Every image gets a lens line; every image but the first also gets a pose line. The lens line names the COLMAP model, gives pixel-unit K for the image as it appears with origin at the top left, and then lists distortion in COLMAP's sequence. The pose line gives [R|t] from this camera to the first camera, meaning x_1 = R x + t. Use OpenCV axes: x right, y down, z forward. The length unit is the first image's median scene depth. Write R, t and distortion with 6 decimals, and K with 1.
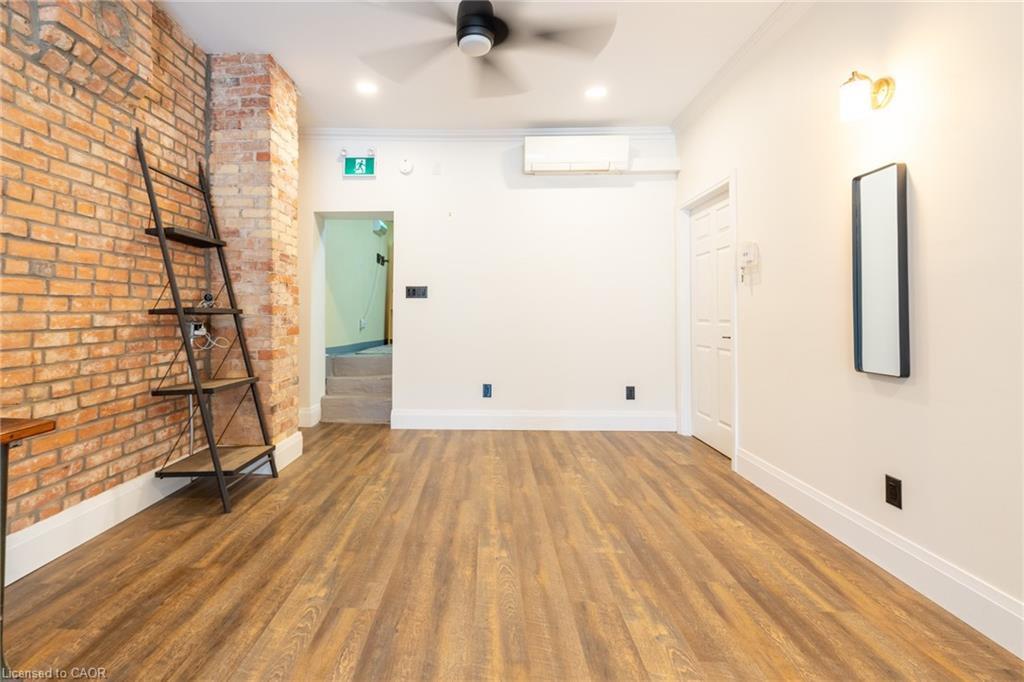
lens RADIAL K [[470.6, 0, 473.9], [0, 470.6, 310.3], [0, 0, 1]] dist [-0.000687, -0.000001]
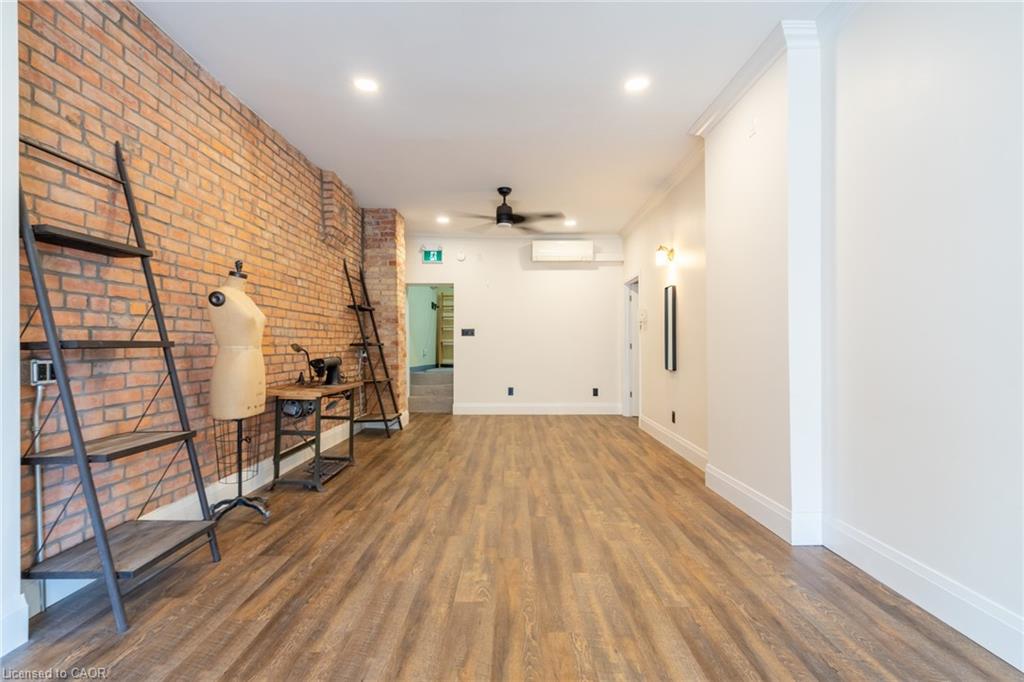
lens RADIAL K [[468.0, 0, 515.8], [0, 468.0, 347.1], [0, 0, 1]] dist [0.018434, -0.000262]
pose [[0.999343, -0.002041, 0.036183, -0.022880], [0.001607, 0.999926, 0.012039, -0.010753], [-0.036205, -0.011973, 0.999273, -1.138180]]
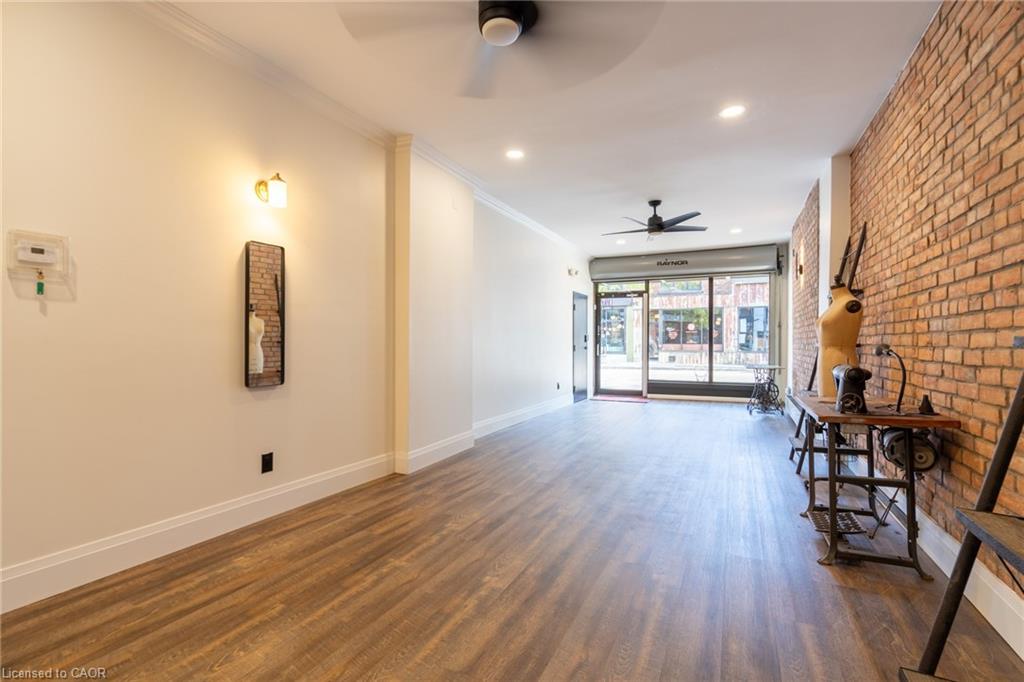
lens RADIAL K [[462.0, 0, 512.0], [0, 462.0, 341.0], [0, 0, 1]] dist [-0.010455, 0.000276]
pose [[-0.914261, -0.000778, 0.405126, -0.333919], [-0.006228, 0.999907, -0.012135, 0.006397], [-0.405079, -0.013617, -0.914180, 1.611913]]
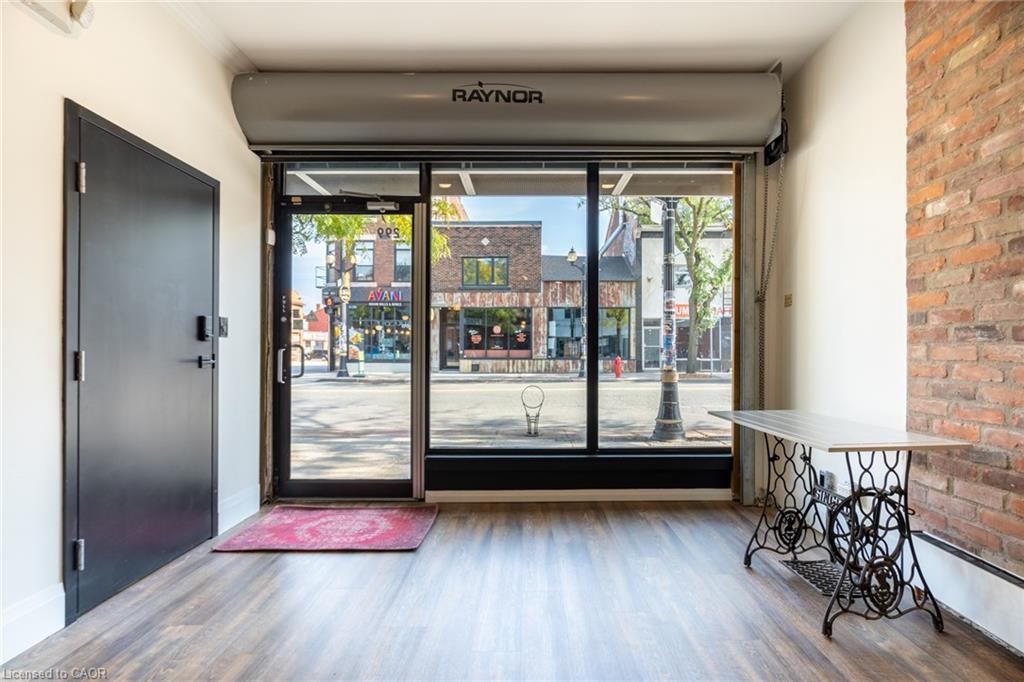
lens RADIAL K [[466.7, 0, 523.6], [0, 466.7, 346.8], [0, 0, 1]] dist [-0.000093, 0.000230]
pose [[-0.999659, -0.001696, -0.026069, -0.061018], [-0.001303, 0.999886, -0.015066, -0.005005], [0.026091, -0.015027, -0.999547, -0.959162]]
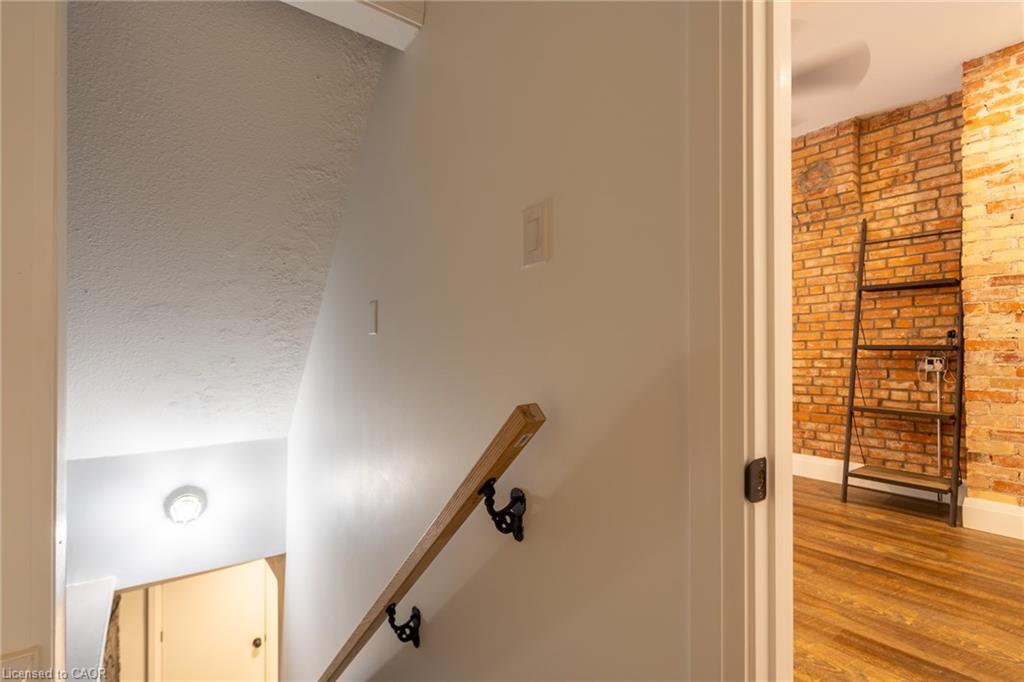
lens RADIAL K [[472.7, 0, 495.4], [0, 472.7, 343.8], [0, 0, 1]] dist [-0.000636, 0.000098]
pose [[-0.788867, -0.002234, -0.614560, 1.041131], [0.012254, 0.999737, -0.019364, 0.002530], [0.614442, -0.022806, -0.788632, 1.436615]]
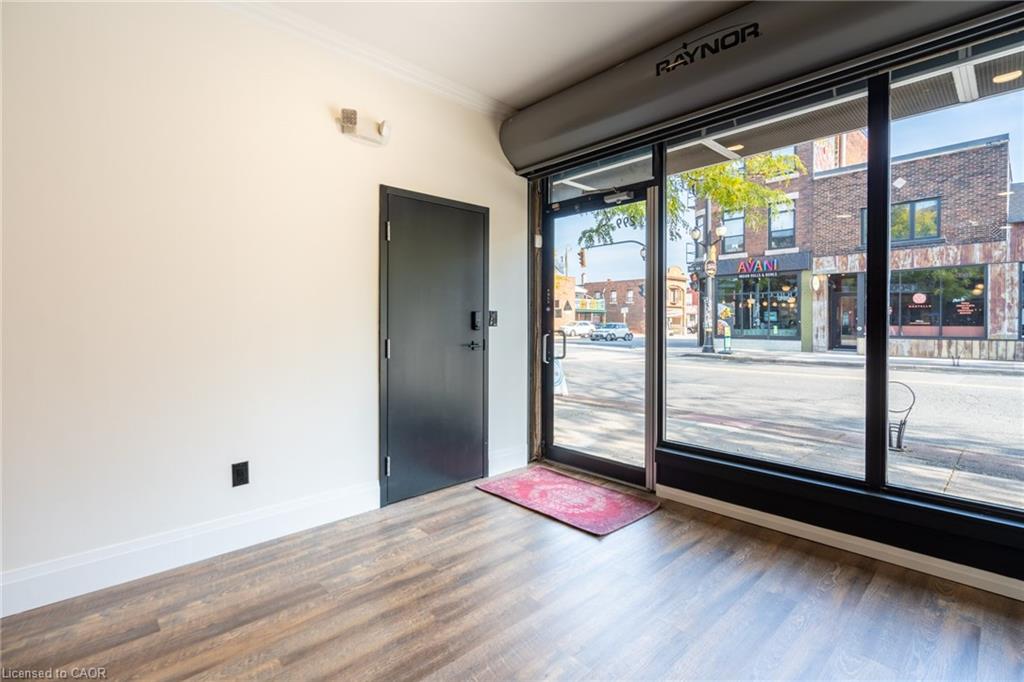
lens RADIAL K [[468.4, 0, 507.8], [0, 468.4, 323.5], [0, 0, 1]] dist [-0.001884, 0.000152]
pose [[-0.702099, -0.002951, 0.712074, -0.447249], [-0.007651, 0.999965, -0.003400, -0.048409], [-0.712039, -0.007835, -0.702097, -1.101087]]
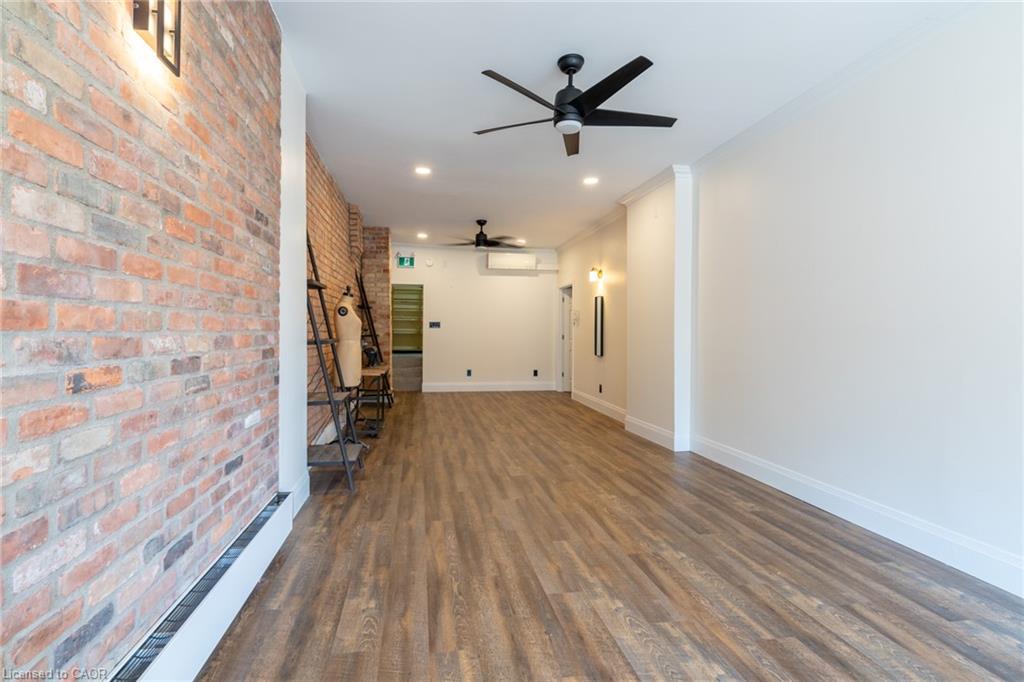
lens RADIAL K [[472.7, 0, 495.4], [0, 472.7, 343.8], [0, 0, 1]] dist [-0.000636, 0.000098]
pose [[0.981159, 0.000542, 0.193203, -0.452193], [-0.007672, 0.999317, 0.036160, -0.057018], [-0.193052, -0.036961, 0.980492, -1.836650]]
